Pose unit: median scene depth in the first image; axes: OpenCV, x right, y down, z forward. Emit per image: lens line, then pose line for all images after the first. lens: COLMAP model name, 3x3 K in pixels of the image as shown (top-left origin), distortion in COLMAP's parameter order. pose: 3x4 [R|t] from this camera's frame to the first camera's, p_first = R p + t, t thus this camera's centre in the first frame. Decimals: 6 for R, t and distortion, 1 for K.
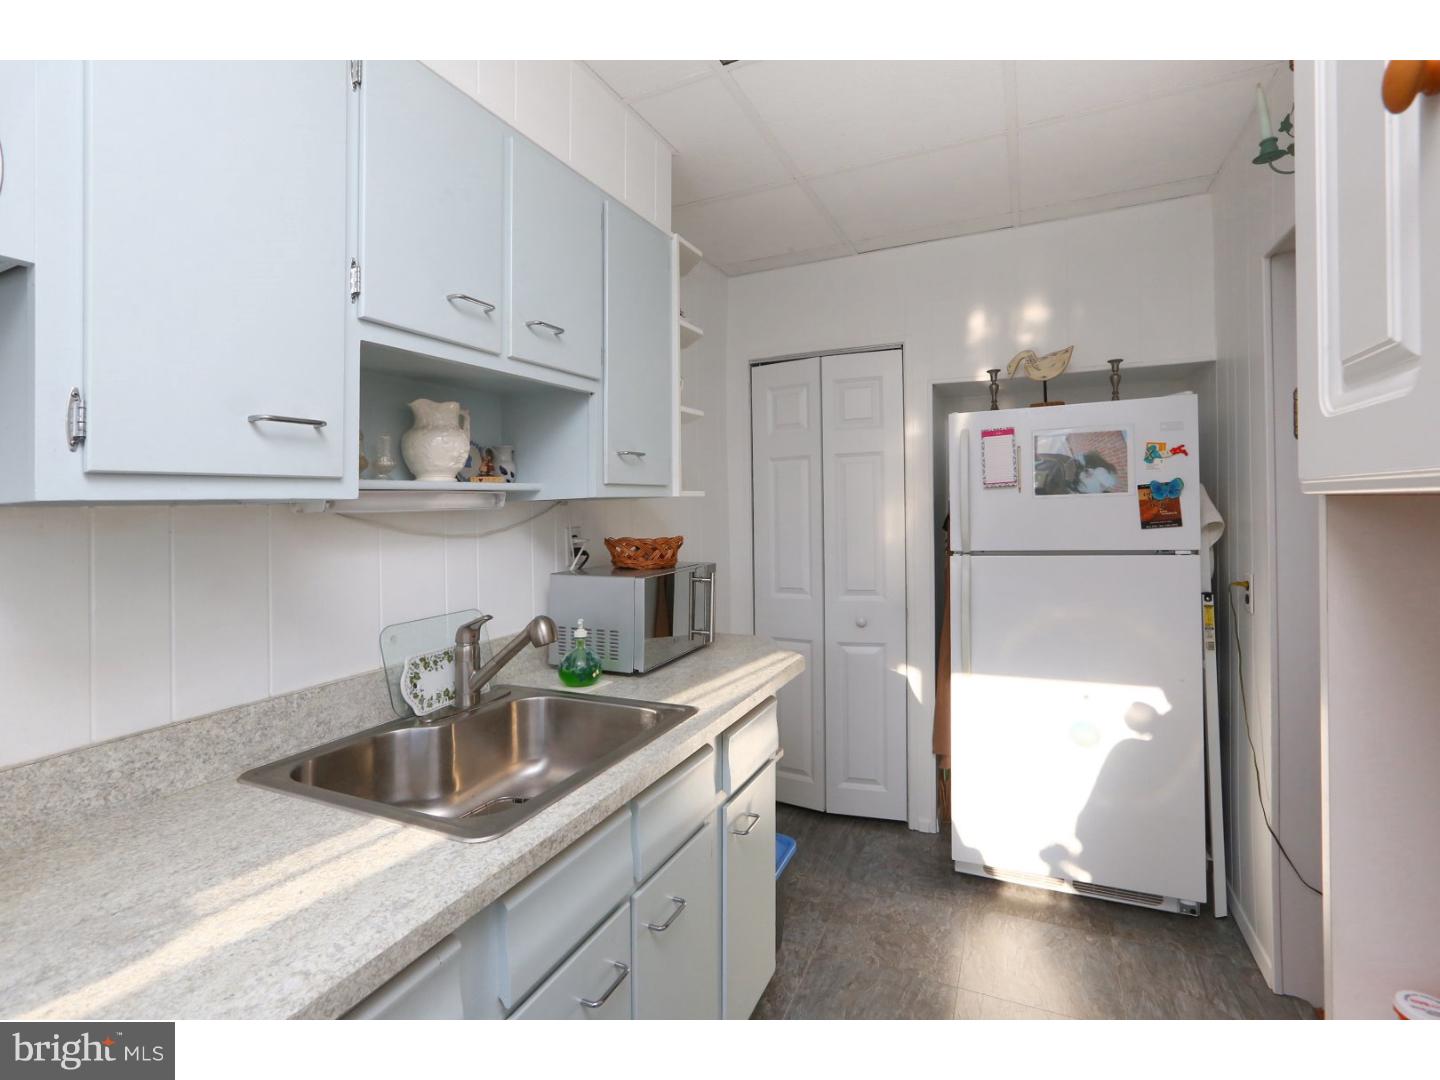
lens RADIAL K [[674.0, 0, 719.9], [0, 674.0, 523.6], [0, 0, 1]] dist [-0.035192, 0.020935]
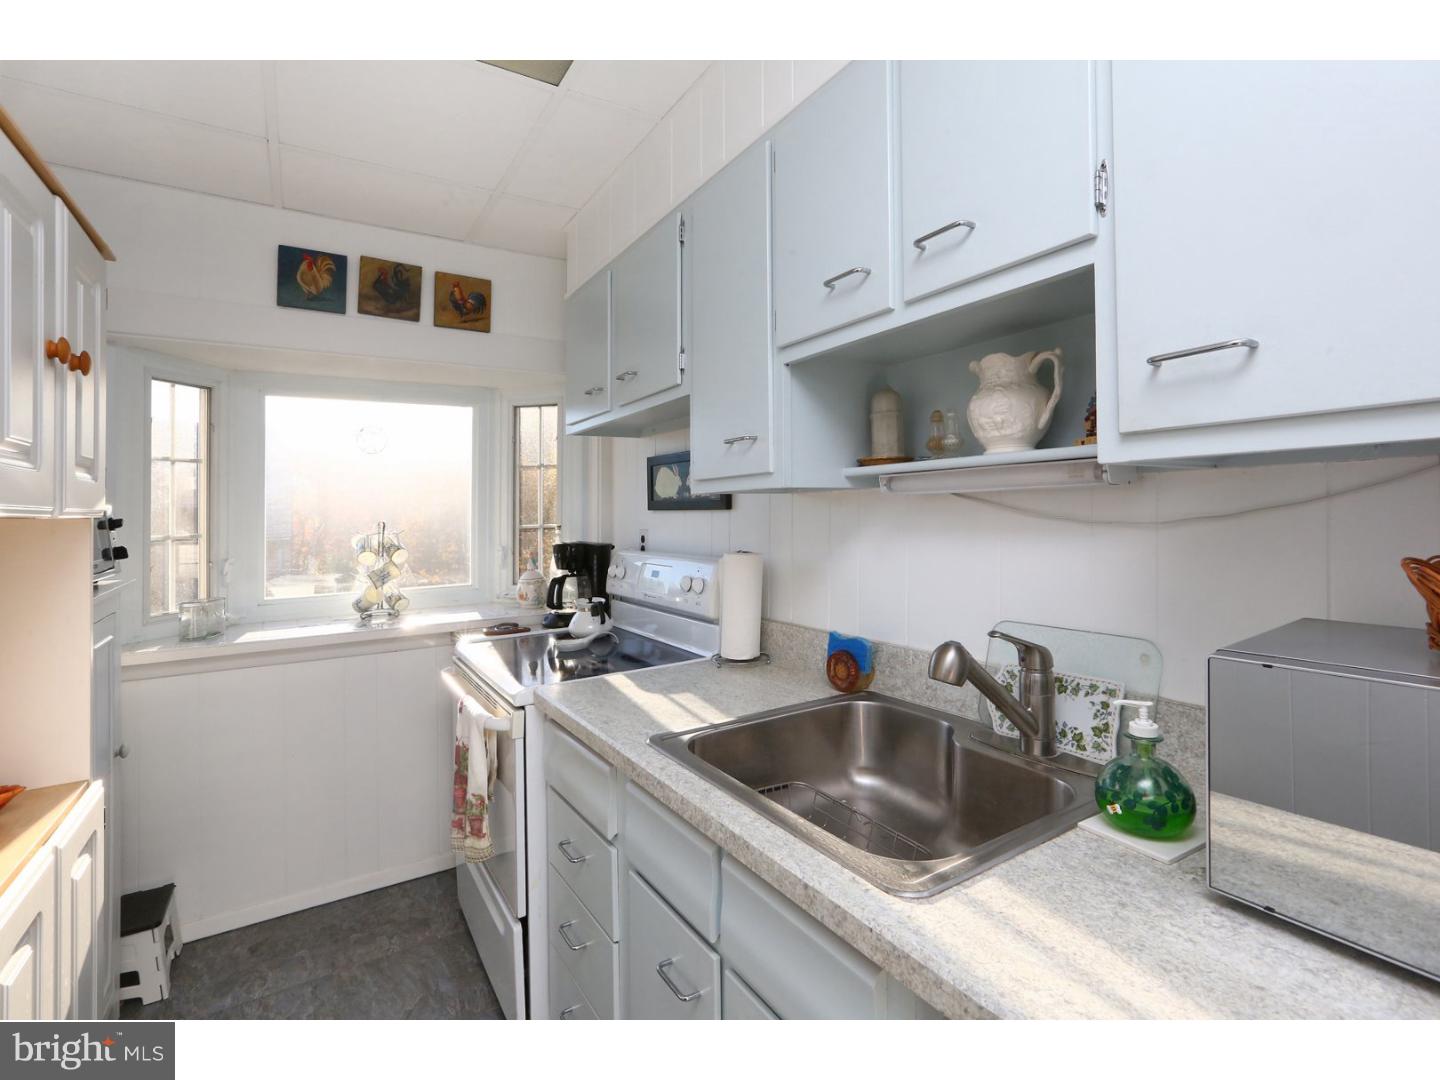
lens RADIAL K [[655.1, 0, 714.7], [0, 655.1, 504.5], [0, 0, 1]] dist [0.000055, 0.000042]
pose [[-0.533312, 0.043954, -0.844776, 0.472680], [0.031496, 0.998988, 0.032094, -0.041226], [0.845332, -0.009491, -0.534157, 1.217503]]
